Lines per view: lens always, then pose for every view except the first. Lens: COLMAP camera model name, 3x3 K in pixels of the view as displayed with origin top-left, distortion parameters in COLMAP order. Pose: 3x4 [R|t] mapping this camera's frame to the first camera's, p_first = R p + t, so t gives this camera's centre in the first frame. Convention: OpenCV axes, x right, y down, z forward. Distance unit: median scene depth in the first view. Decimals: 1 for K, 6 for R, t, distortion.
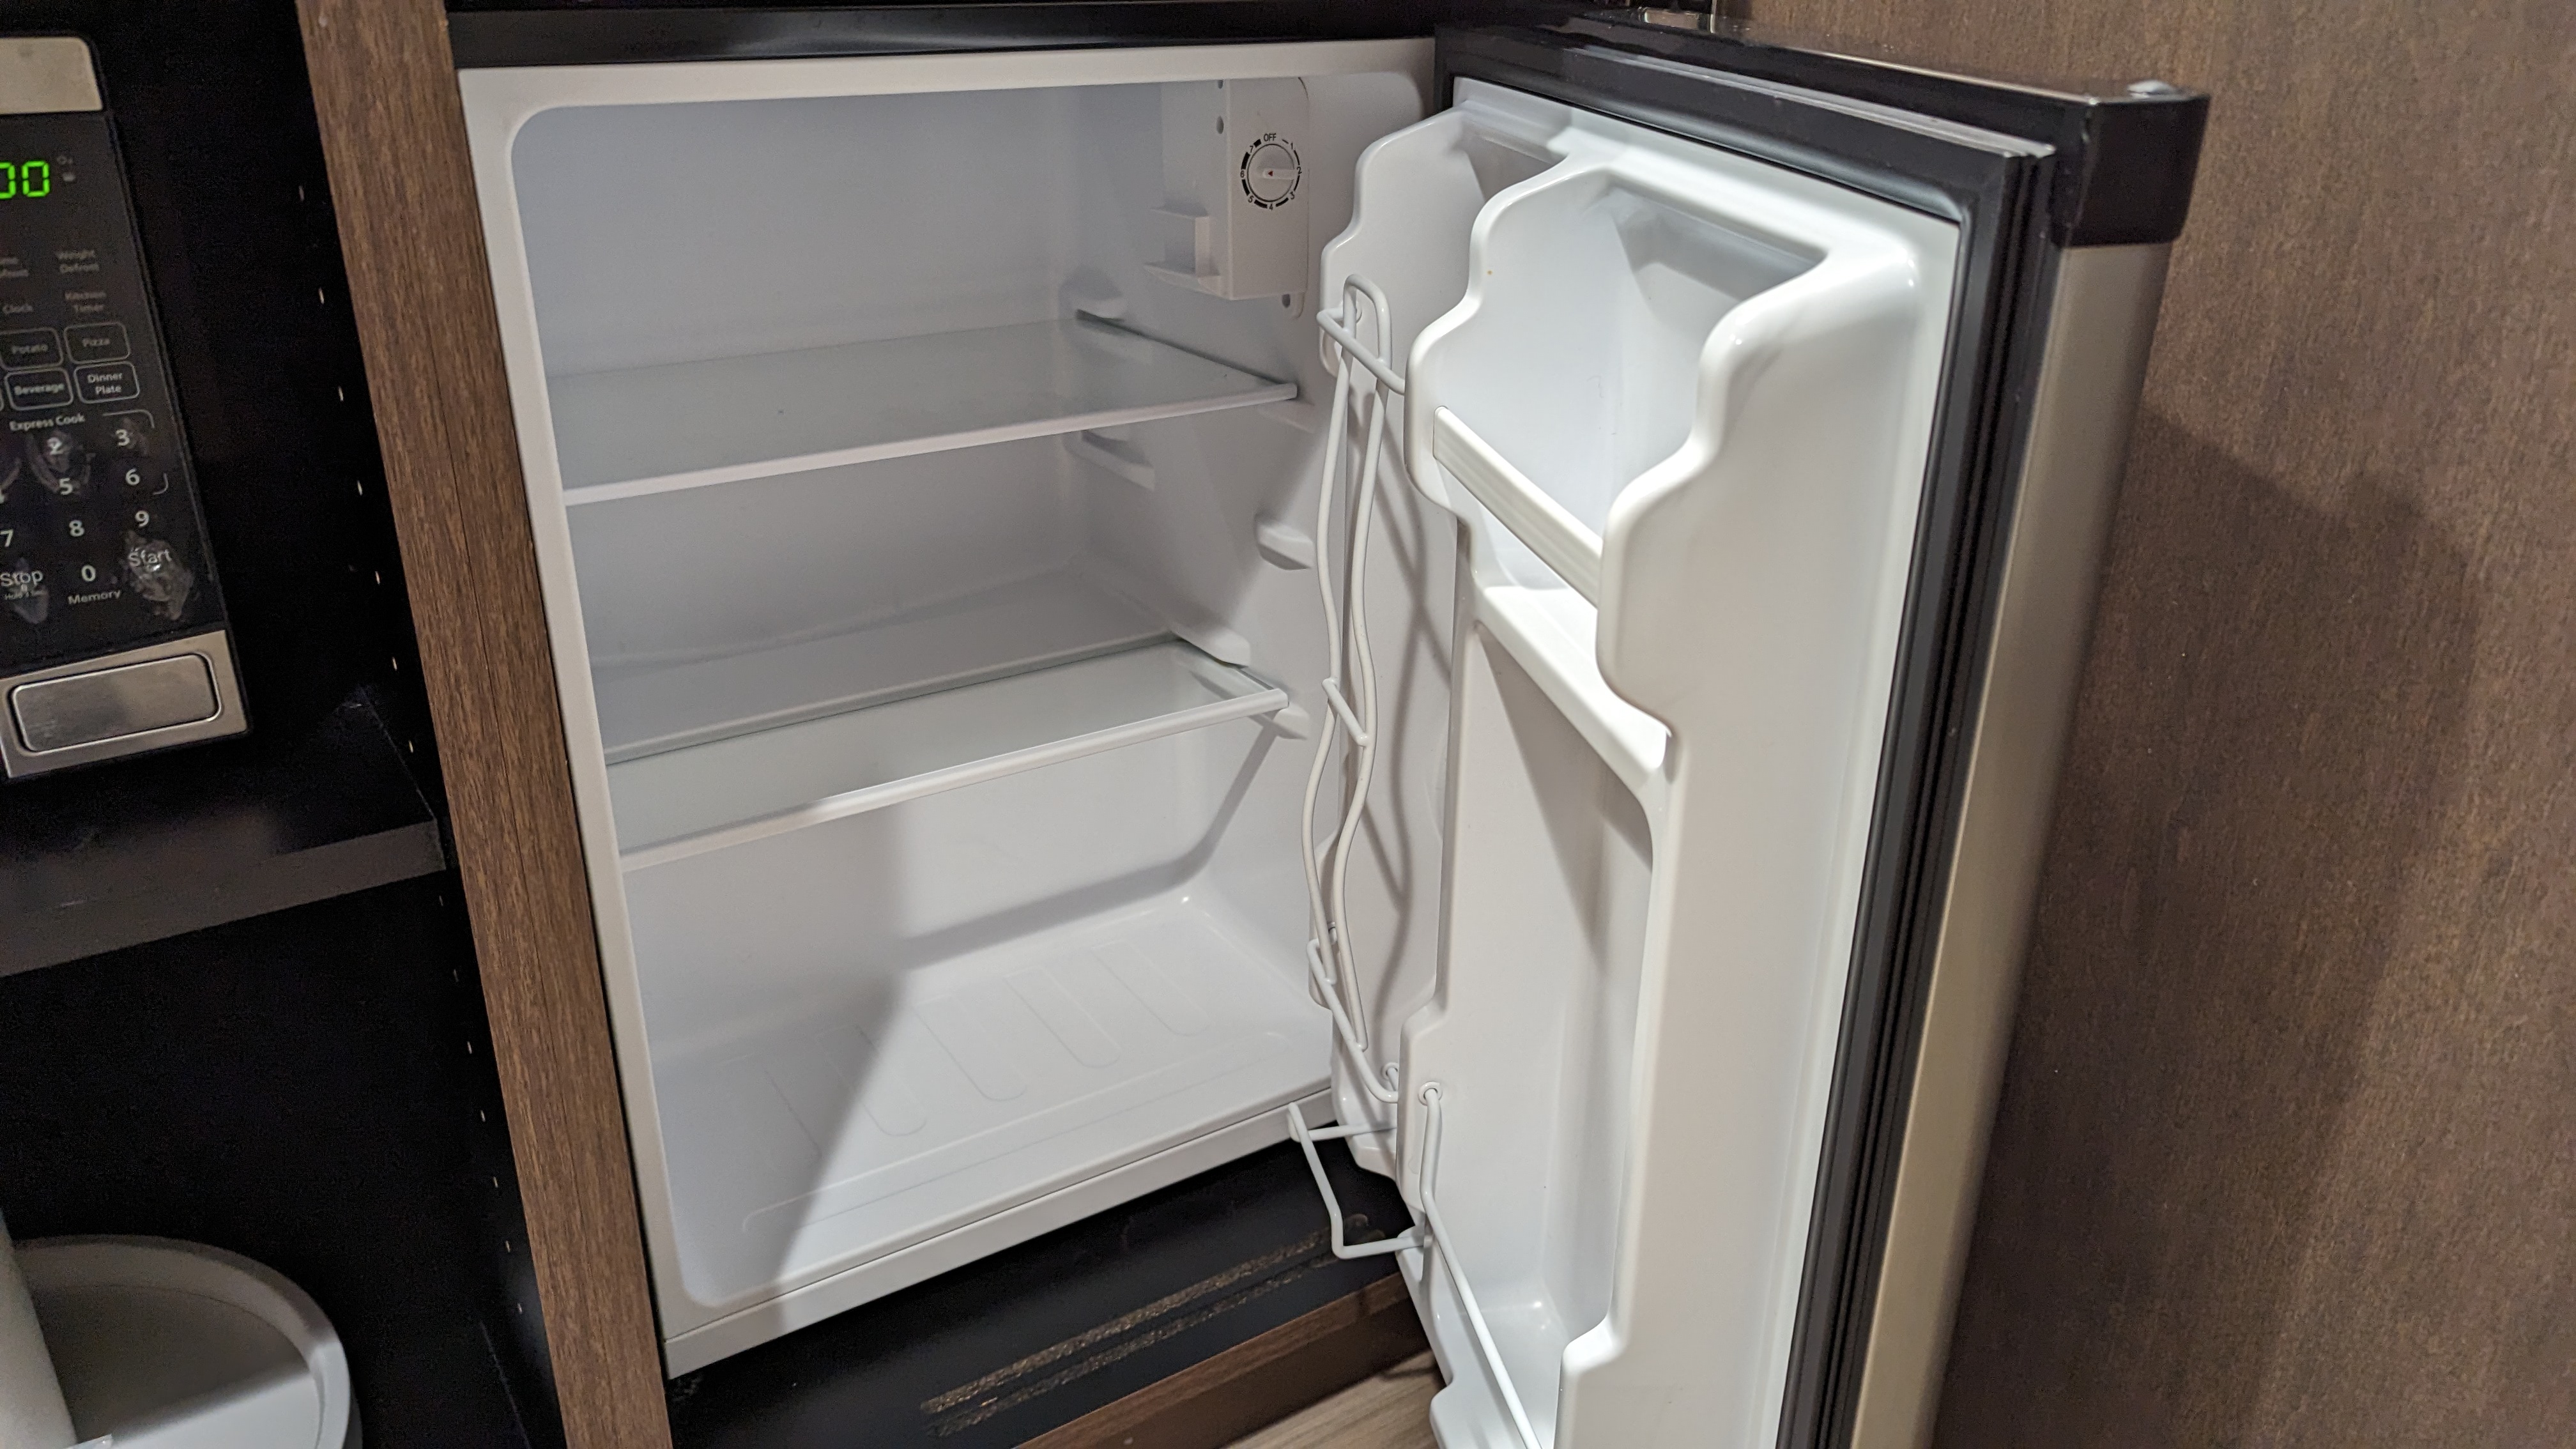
lens RADIAL K [[1828.0, 0, 1256.0], [0, 1828.0, 734.3], [0, 0, 1]] dist [0.073428, -0.067782]
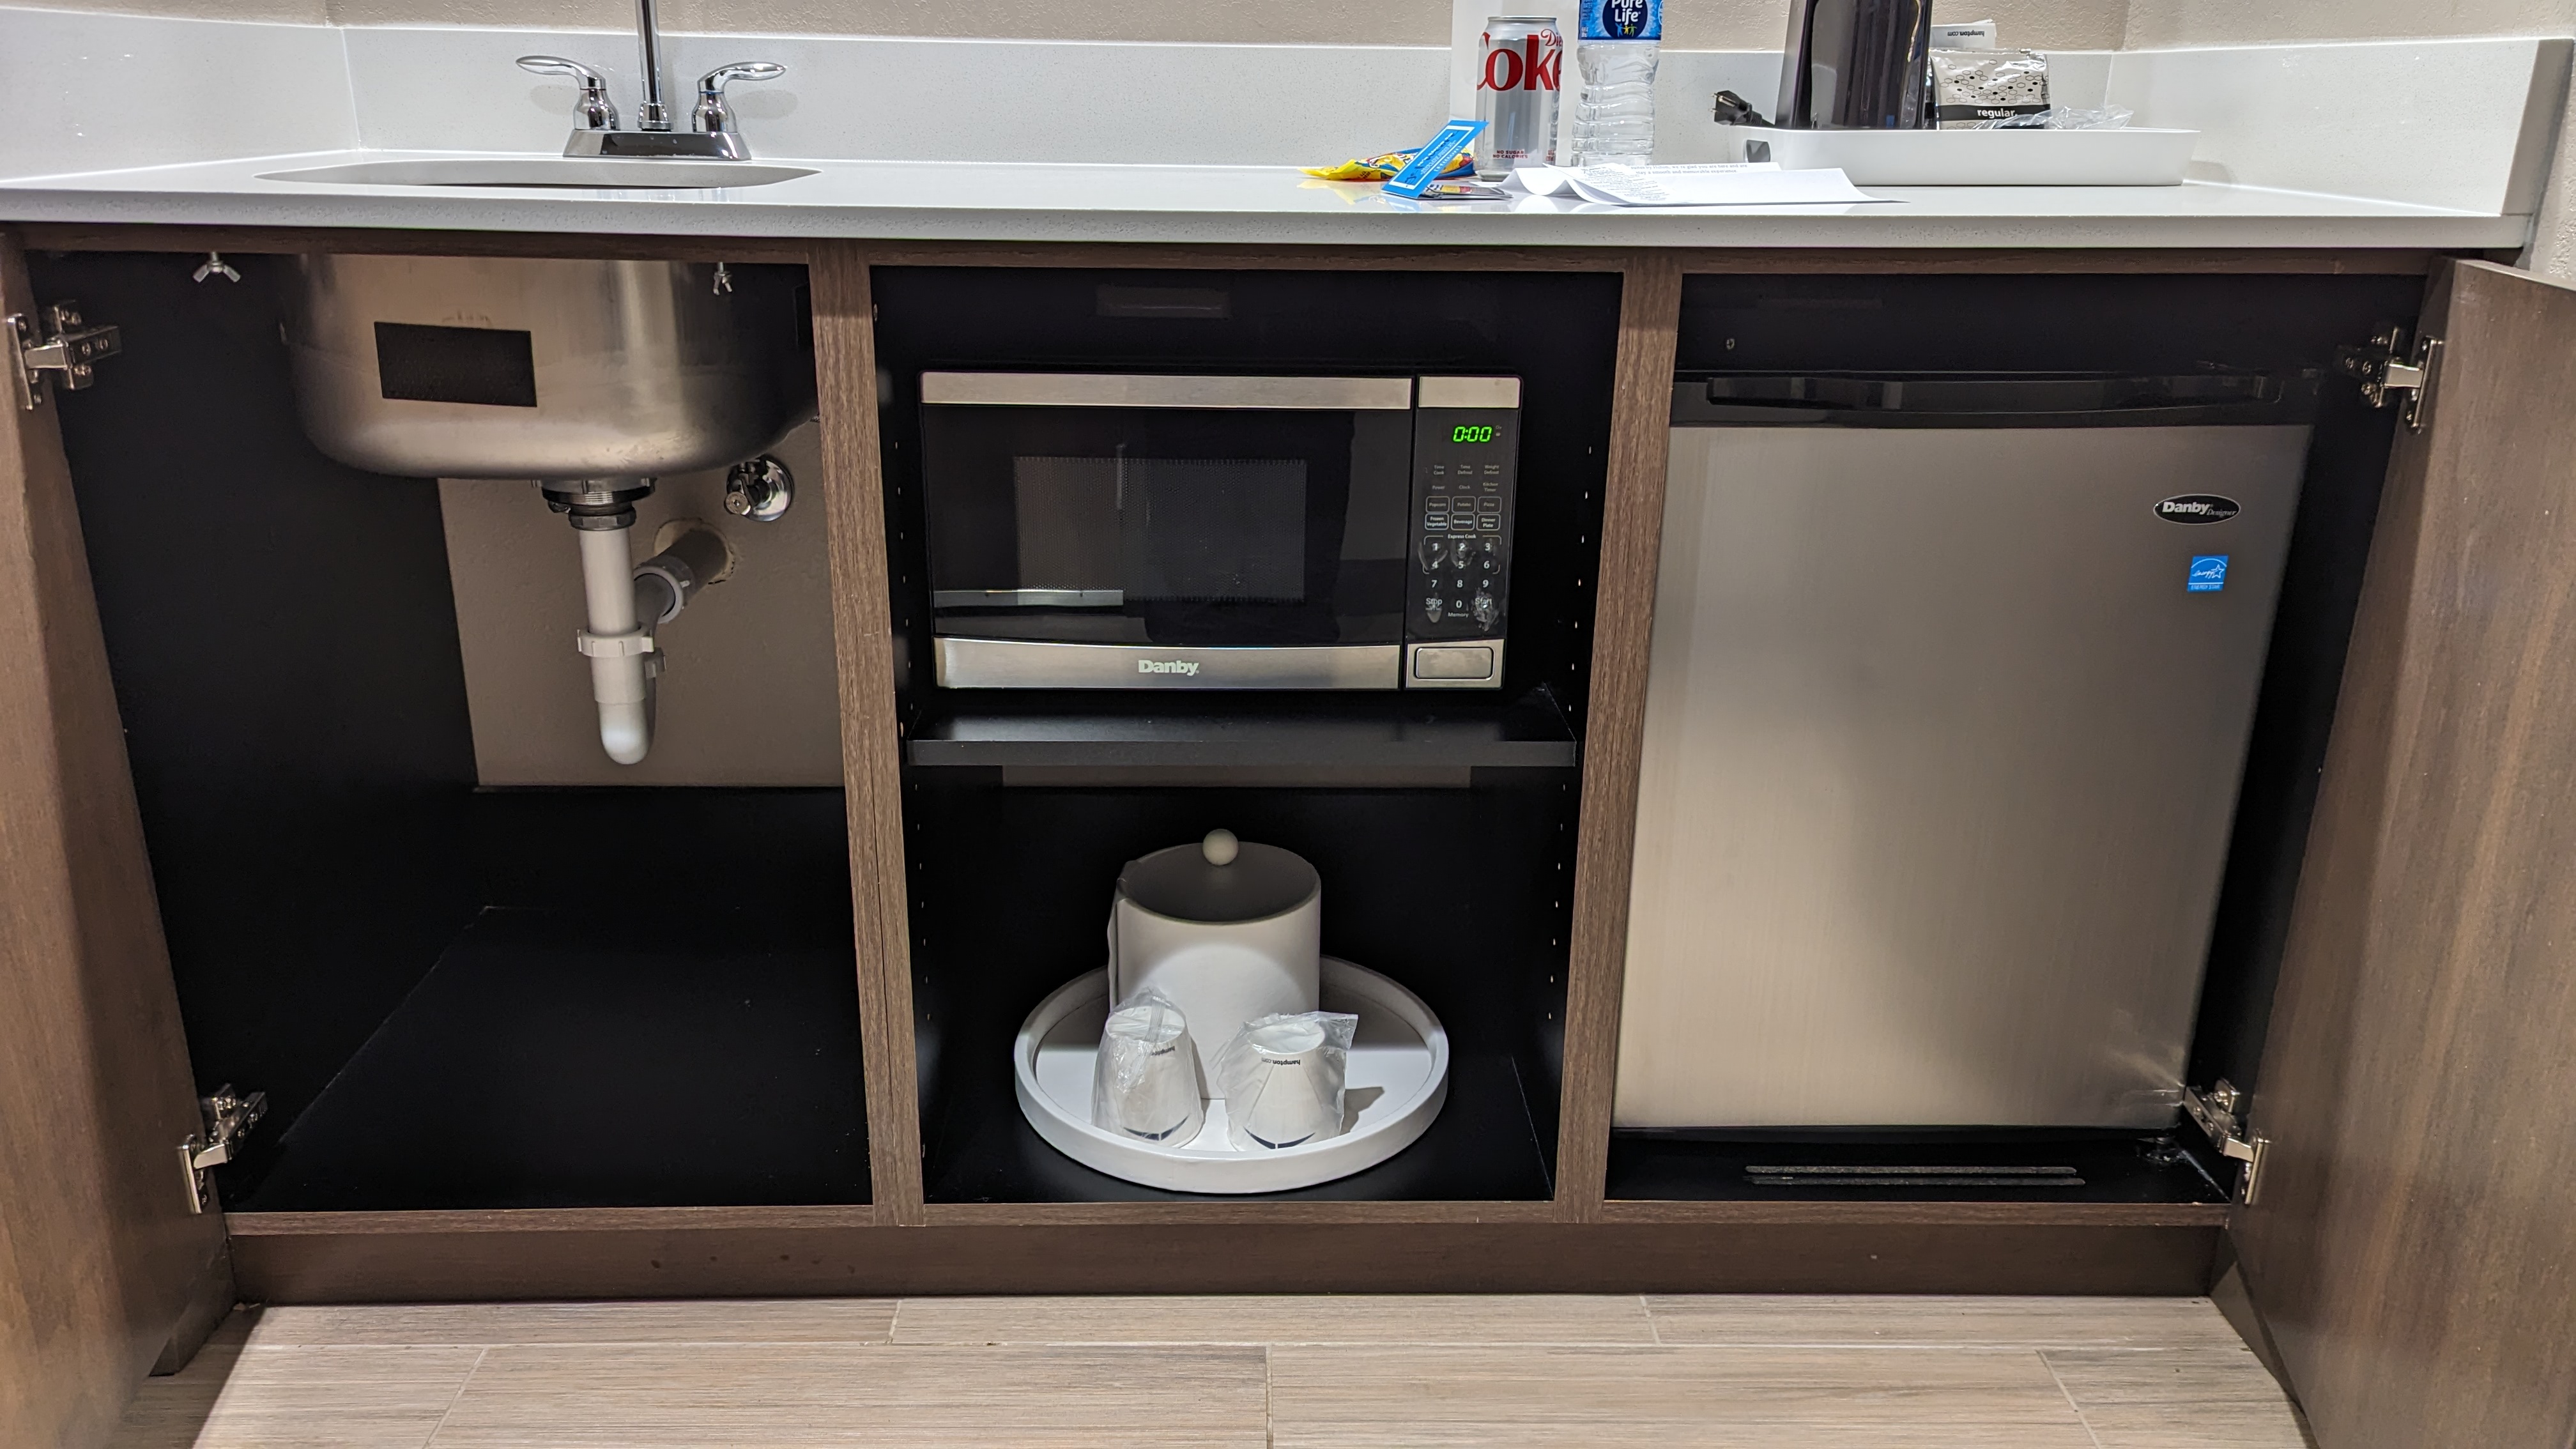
lens RADIAL K [[1828.0, 0, 1256.0], [0, 1828.0, 734.3], [0, 0, 1]] dist [0.073428, -0.067782]
pose [[0.844259, 0.178909, -0.505191, 0.301650], [-0.222220, 0.974644, -0.026206, 0.176100], [0.487693, 0.134388, 0.862610, -0.983887]]
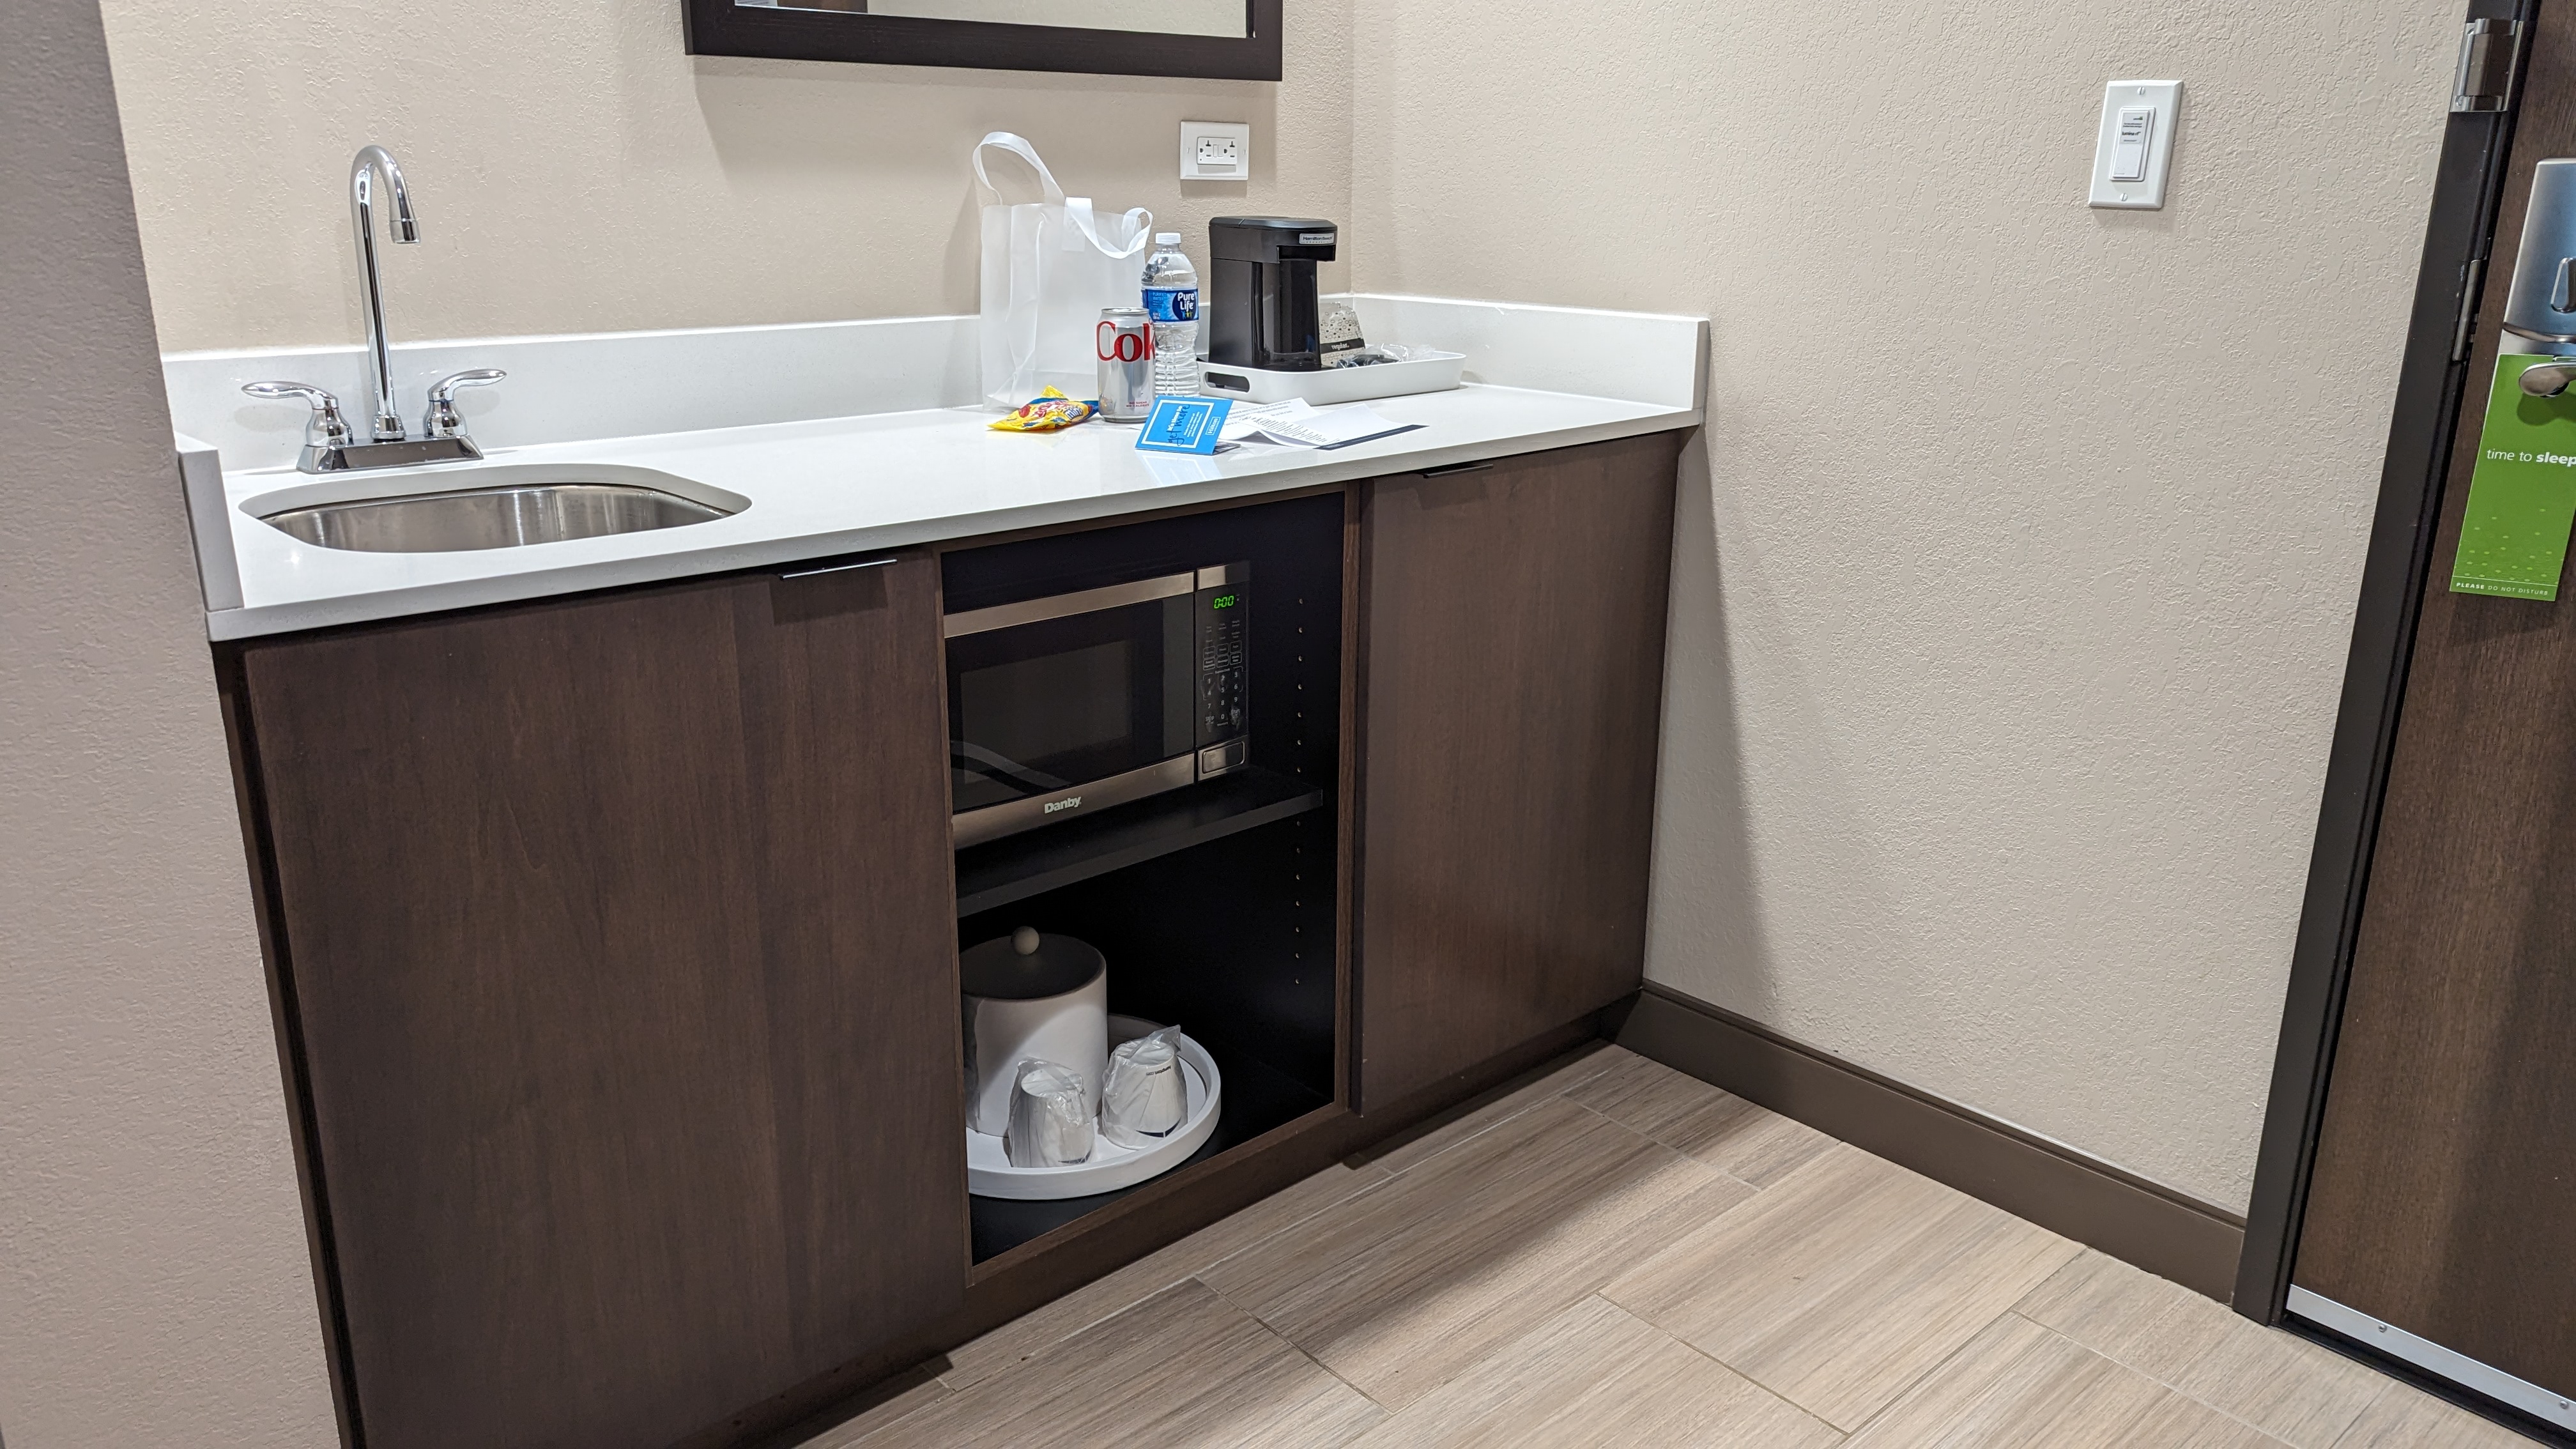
lens RADIAL K [[1828.0, 0, 1256.0], [0, 1828.0, 734.3], [0, 0, 1]] dist [0.073428, -0.067782]
pose [[0.990381, -0.048272, 0.129676, -0.977464], [0.063292, 0.991425, -0.114324, 0.306962], [-0.123045, 0.121432, 0.984944, -2.110048]]
